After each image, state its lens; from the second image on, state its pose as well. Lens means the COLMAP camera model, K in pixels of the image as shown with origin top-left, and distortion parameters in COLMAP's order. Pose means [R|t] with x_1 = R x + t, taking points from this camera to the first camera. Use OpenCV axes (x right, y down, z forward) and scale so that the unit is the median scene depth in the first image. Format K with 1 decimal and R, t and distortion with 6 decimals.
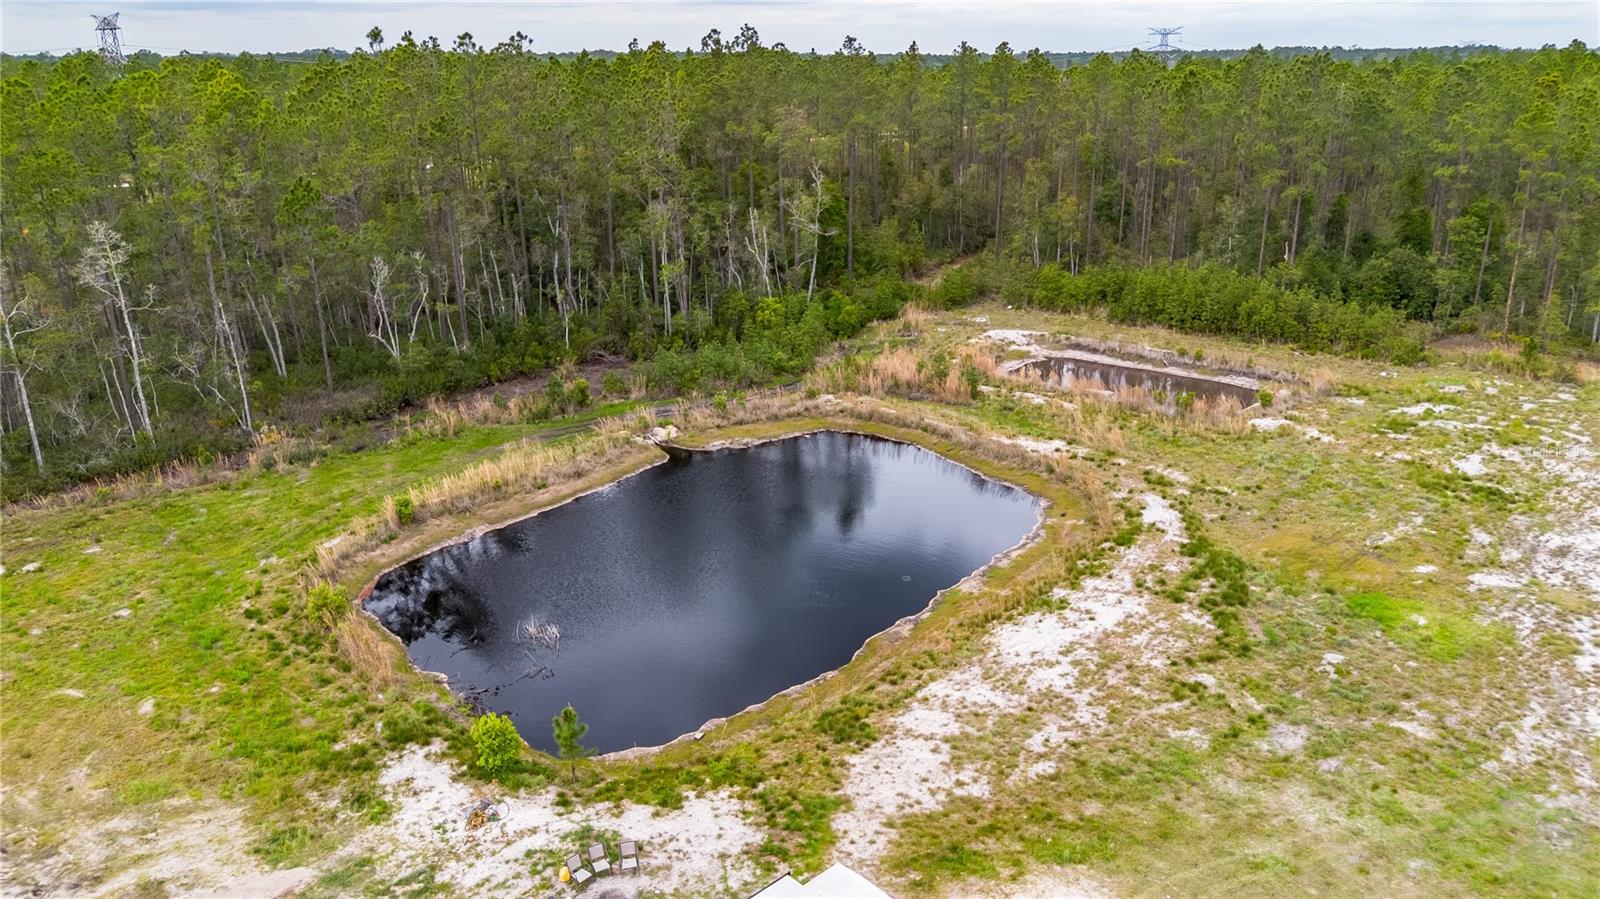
lens RADIAL K [[1118.4, 0, 804.6], [0, 1118.4, 465.8], [0, 0, 1]] dist [0.057942, -0.041856]
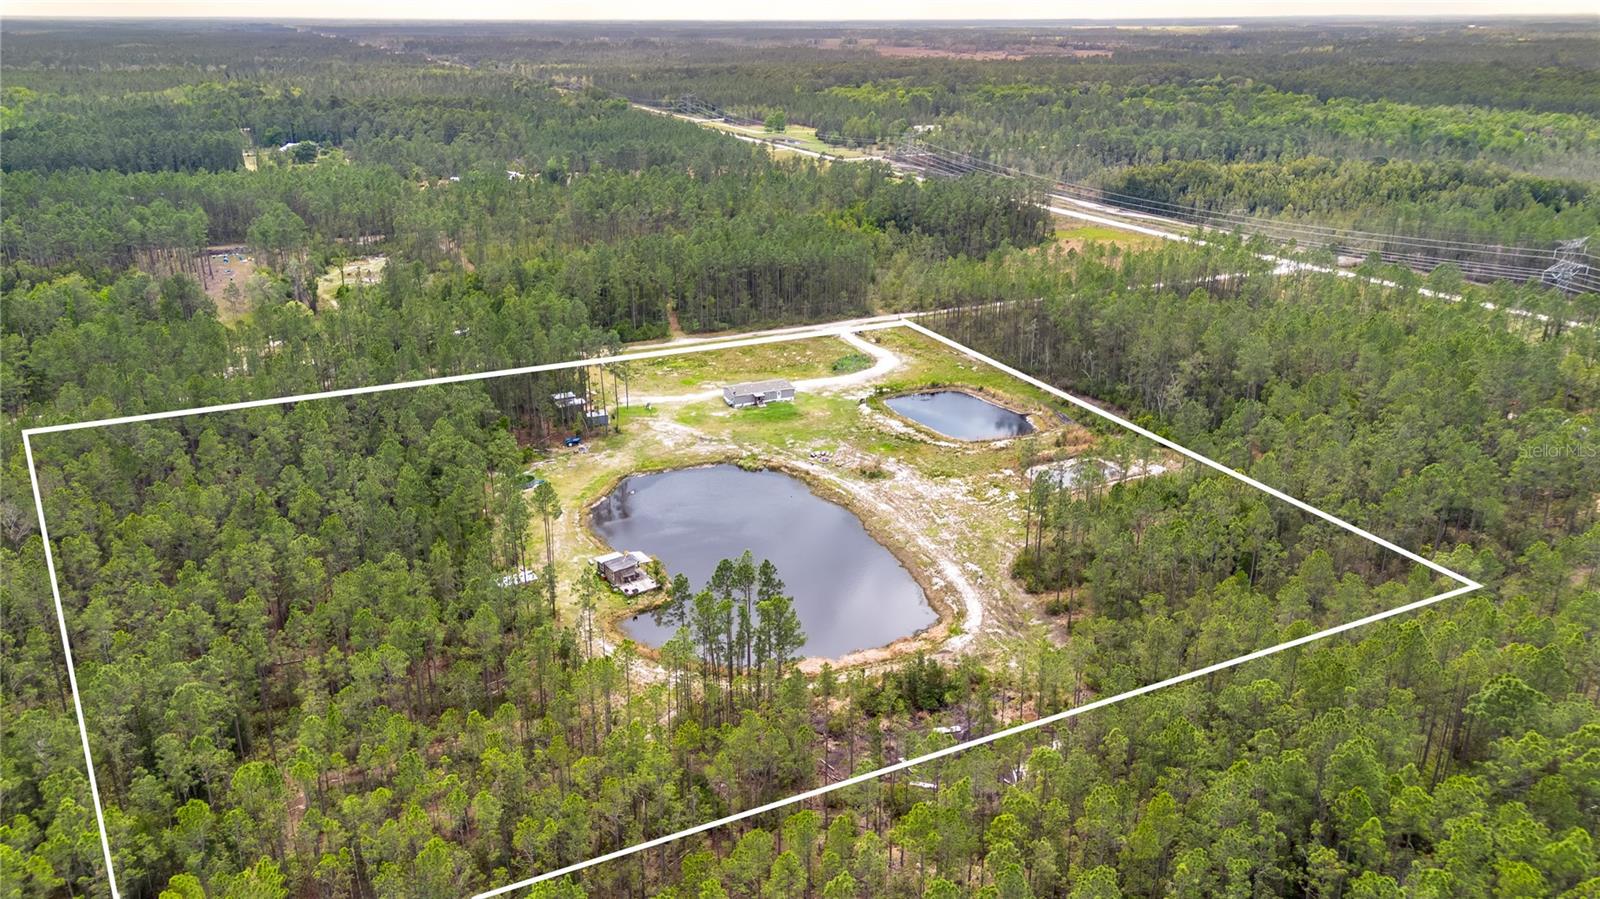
lens RADIAL K [[1142.5, 0, 804.7], [0, 1142.5, 451.0], [0, 0, 1]] dist [0.059262, -0.051751]
pose [[-0.343888, 0.339477, -0.875498, 3.102341], [-0.313025, 0.837587, 0.447731, -1.225386], [0.885300, 0.428022, -0.181771, 0.994946]]
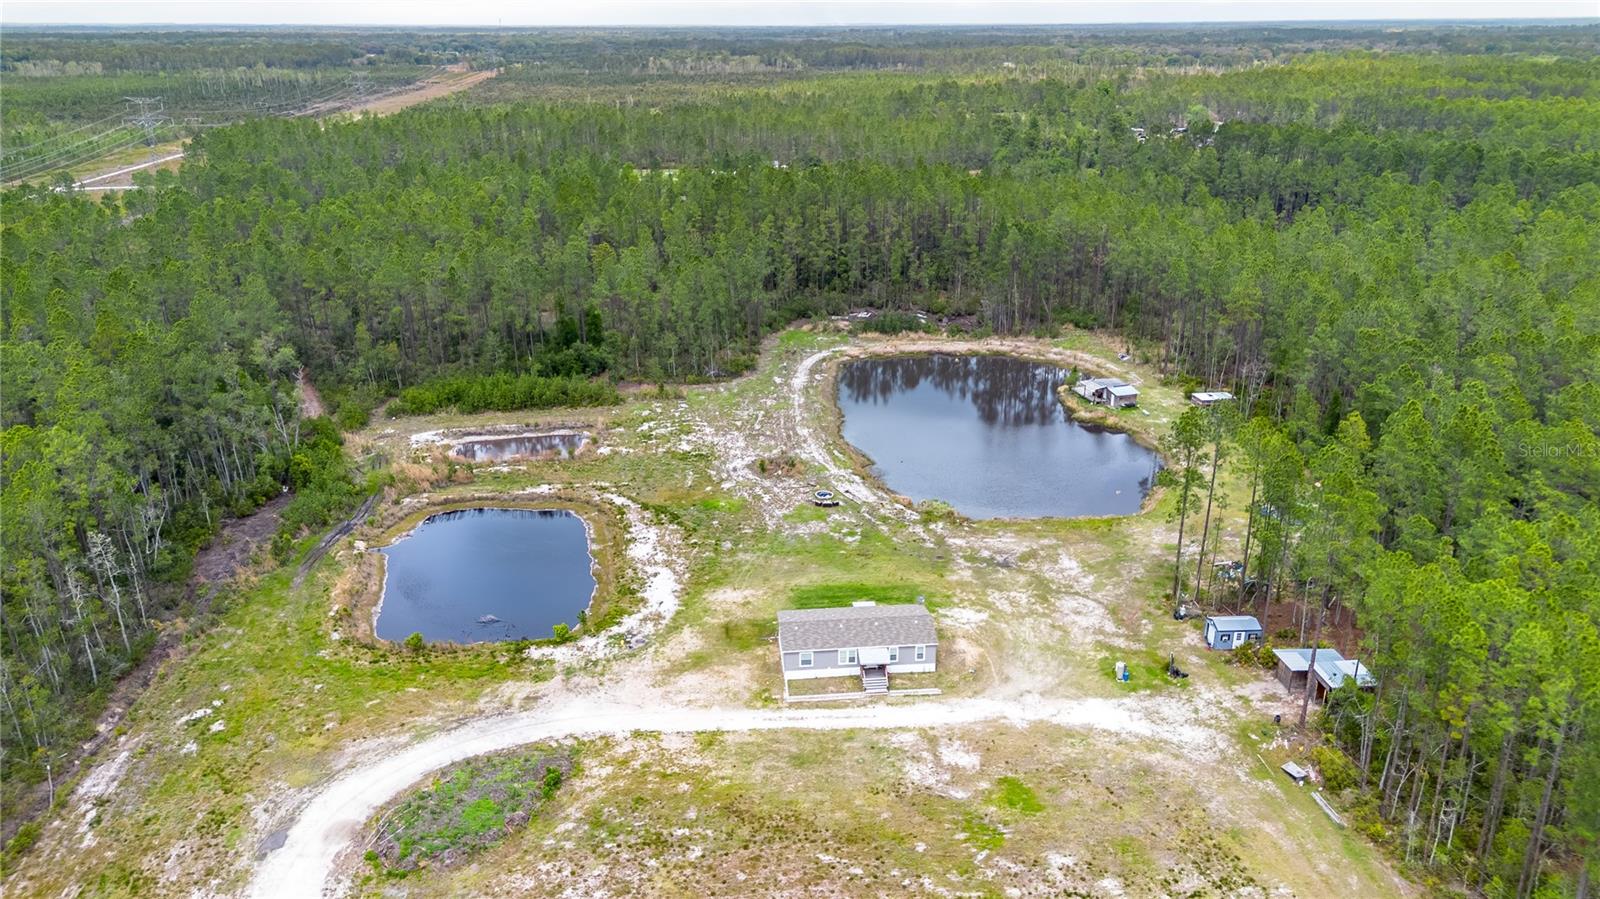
lens RADIAL K [[1125.7, 0, 804.3], [0, 1125.7, 426.0], [0, 0, 1]] dist [0.106850, -0.157113]
pose [[0.617950, -0.258650, 0.742454, -0.963822], [0.266971, 0.957258, 0.111280, -0.218460], [-0.739503, 0.129447, 0.660590, -0.764998]]
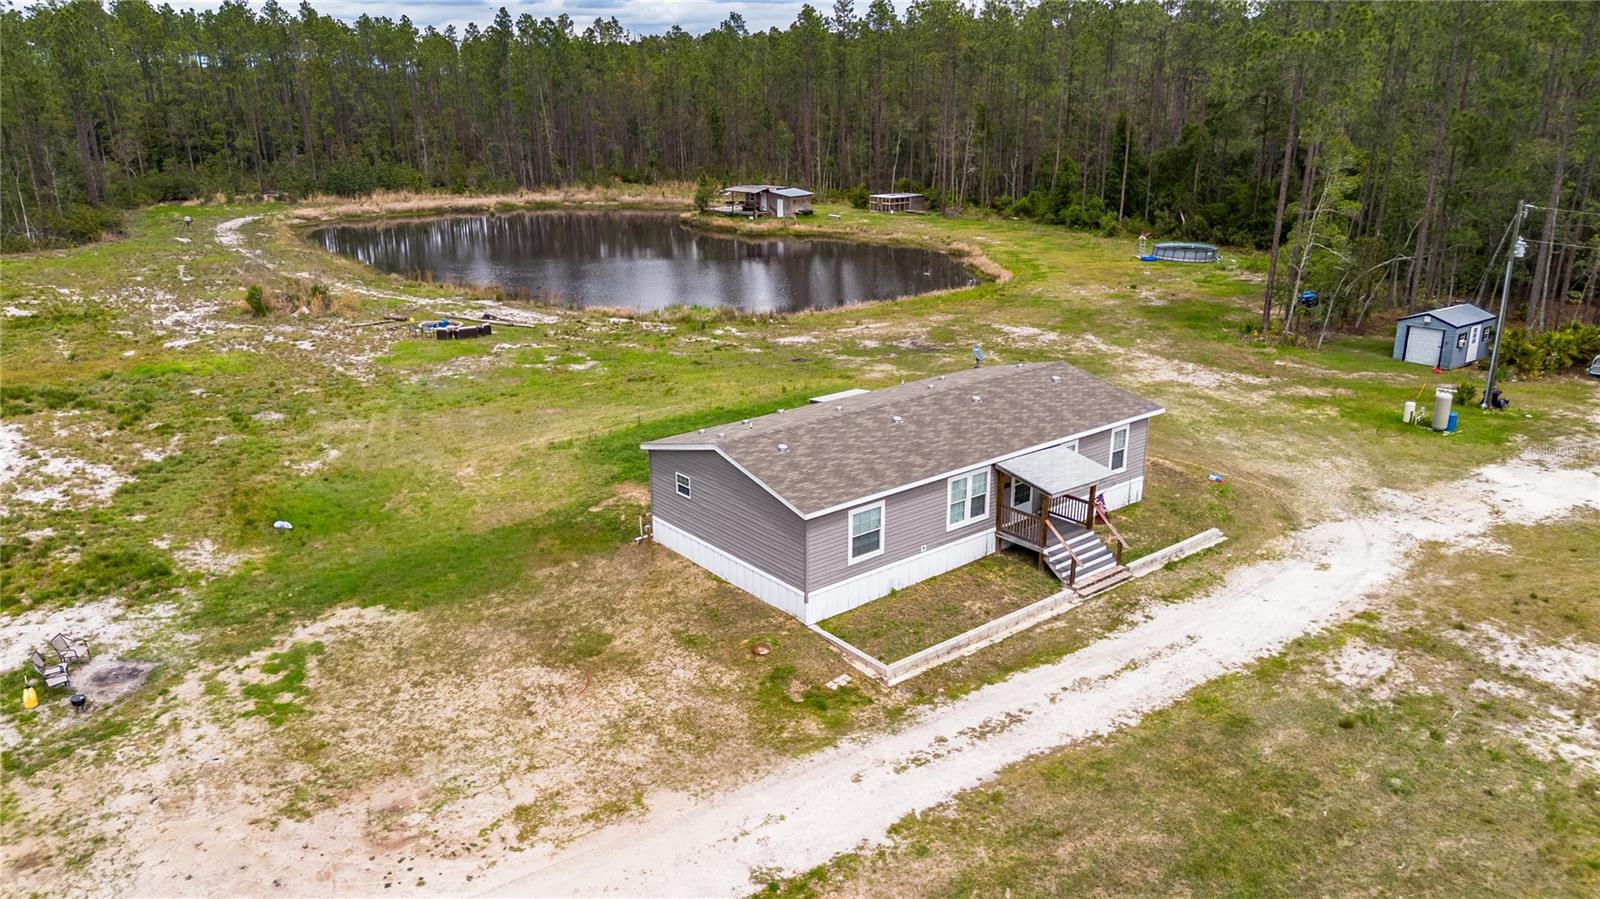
lens RADIAL K [[1125.8, 0, 804.7], [0, 1125.8, 453.9], [0, 0, 1]] dist [0.076860, -0.076472]
pose [[0.074152, -0.303426, 0.949965, -0.371312], [0.340040, 0.903193, 0.261944, 0.075820], [-0.937483, 0.303603, 0.170150, 0.126669]]
